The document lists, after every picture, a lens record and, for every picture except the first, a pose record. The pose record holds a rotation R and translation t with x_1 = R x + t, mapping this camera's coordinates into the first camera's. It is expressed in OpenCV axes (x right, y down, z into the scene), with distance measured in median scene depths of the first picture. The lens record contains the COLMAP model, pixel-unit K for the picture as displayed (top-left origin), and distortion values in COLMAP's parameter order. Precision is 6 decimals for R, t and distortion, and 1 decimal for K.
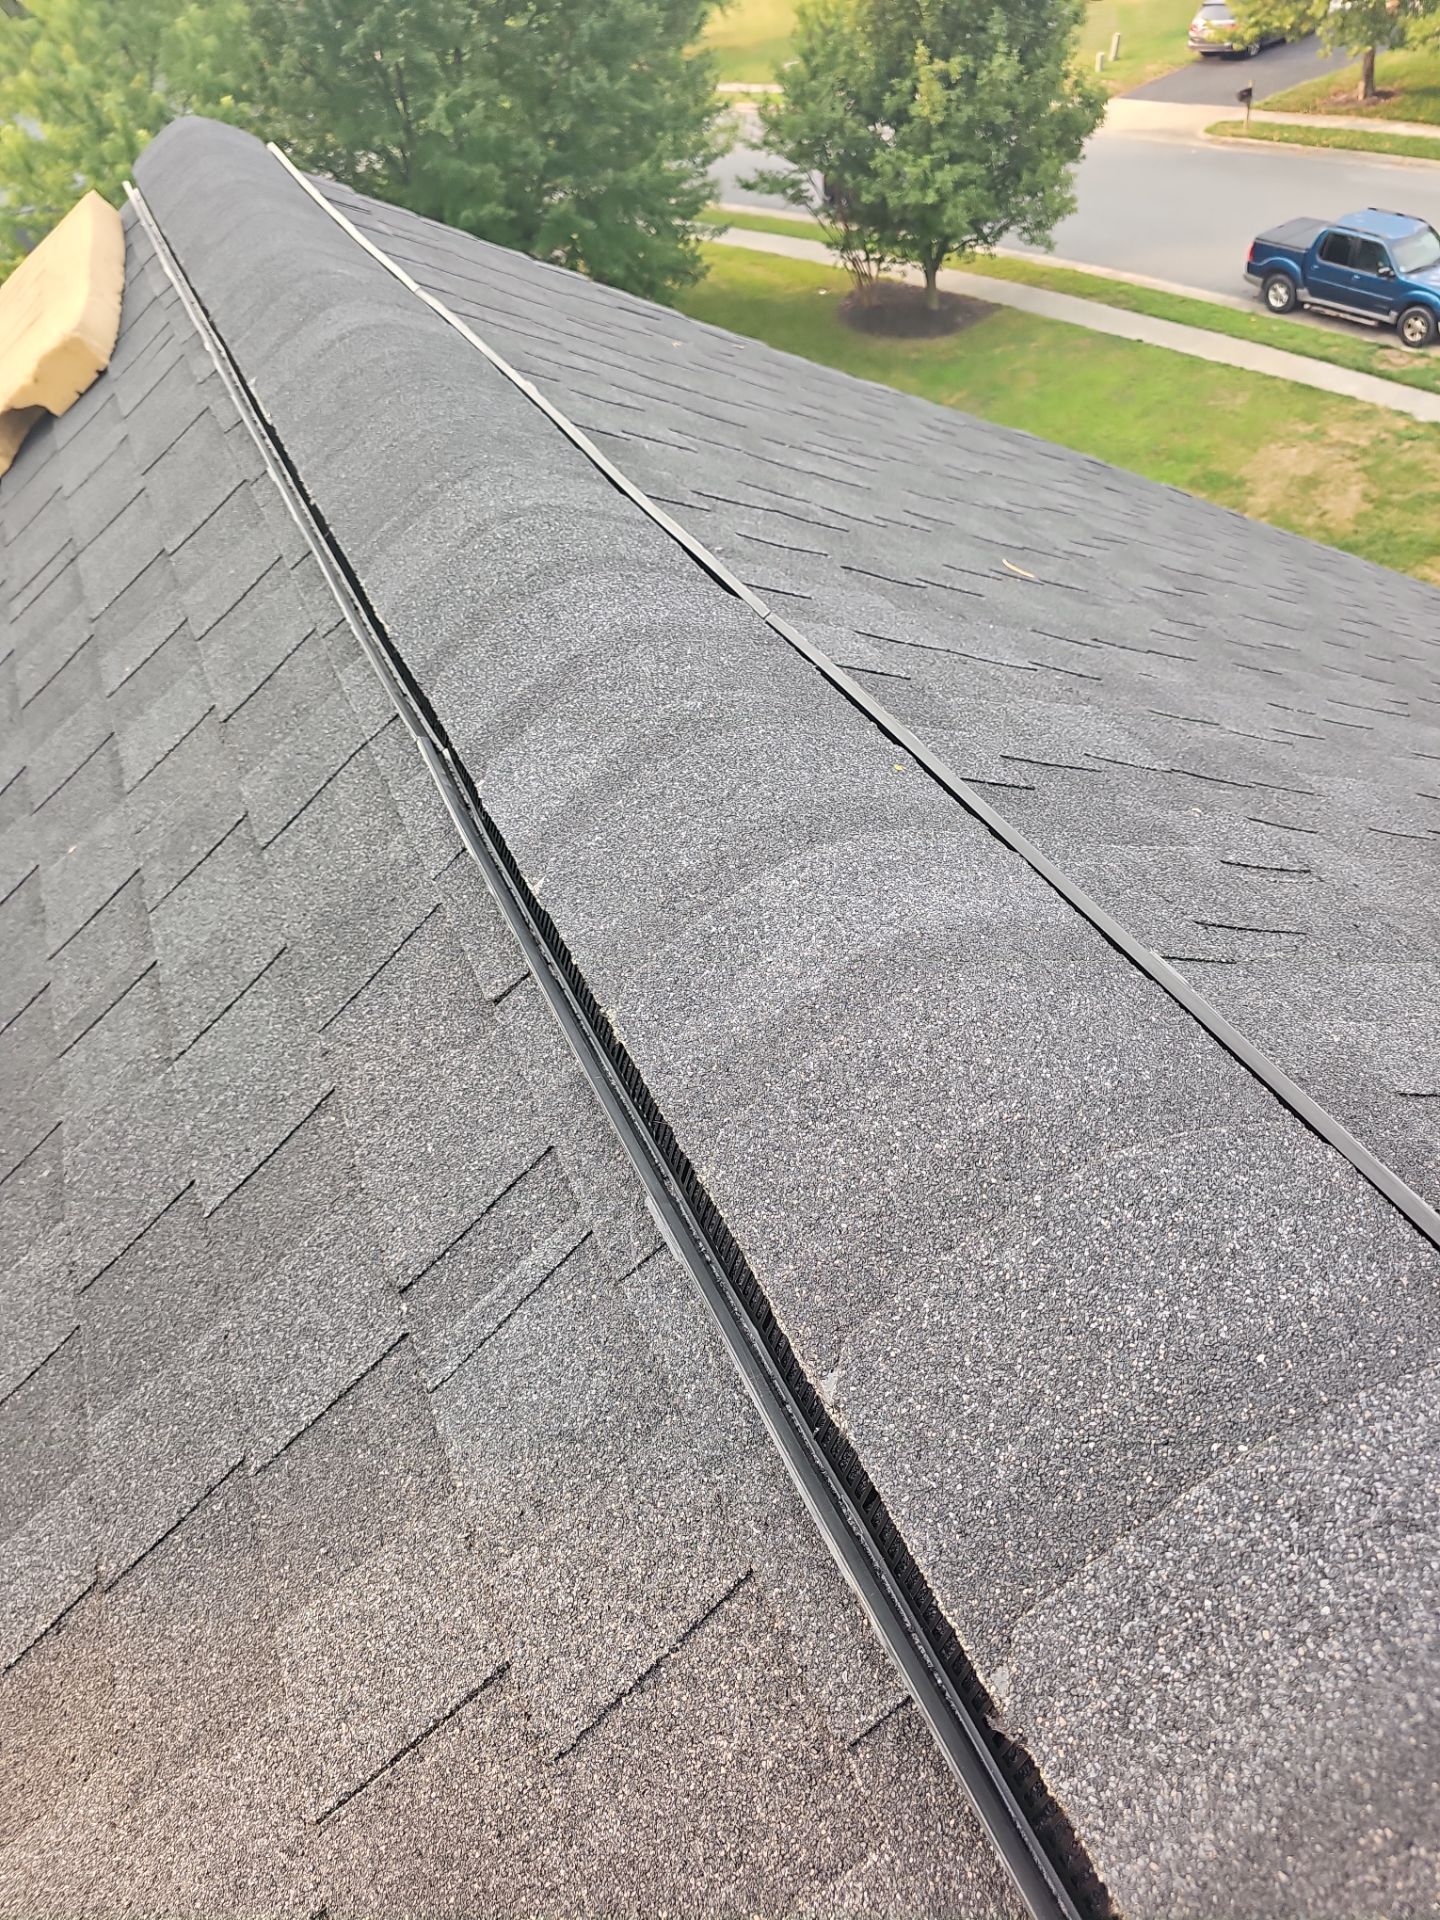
lens RADIAL K [[1272.1, 0, 737.3], [0, 1272.1, 946.9], [0, 0, 1]] dist [0.056352, -0.047394]
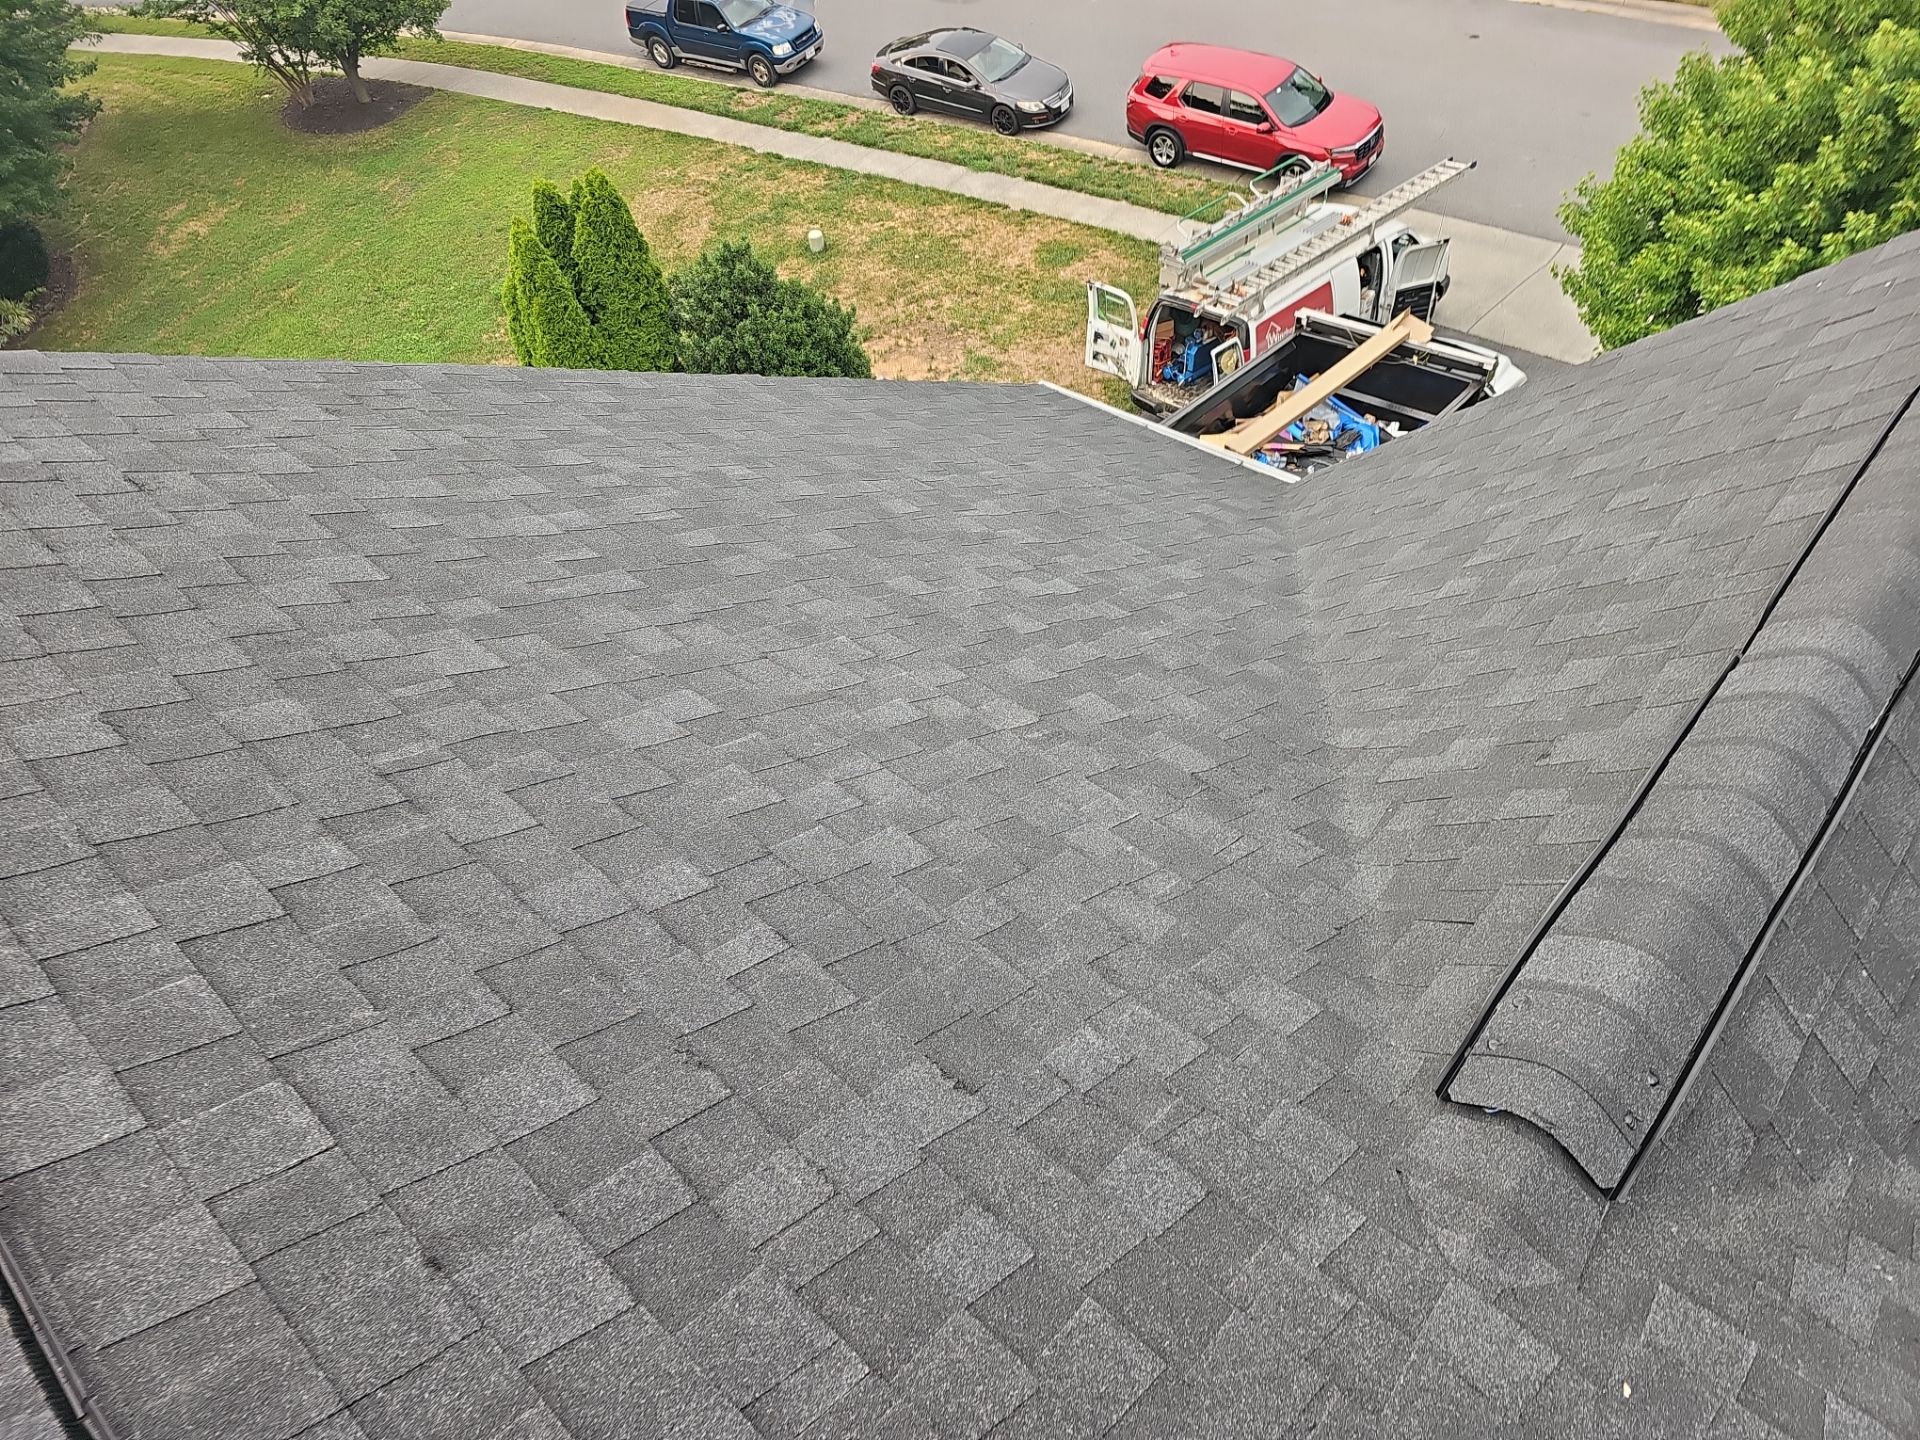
lens RADIAL K [[1272.1, 0, 965.3], [0, 1272.1, 726.3], [0, 0, 1]] dist [0.056352, -0.047394]
pose [[0.917797, -0.282299, 0.279205, 0.180132], [0.272020, 0.959305, 0.075758, 0.069522], [-0.289229, 0.006418, 0.957238, -0.201042]]
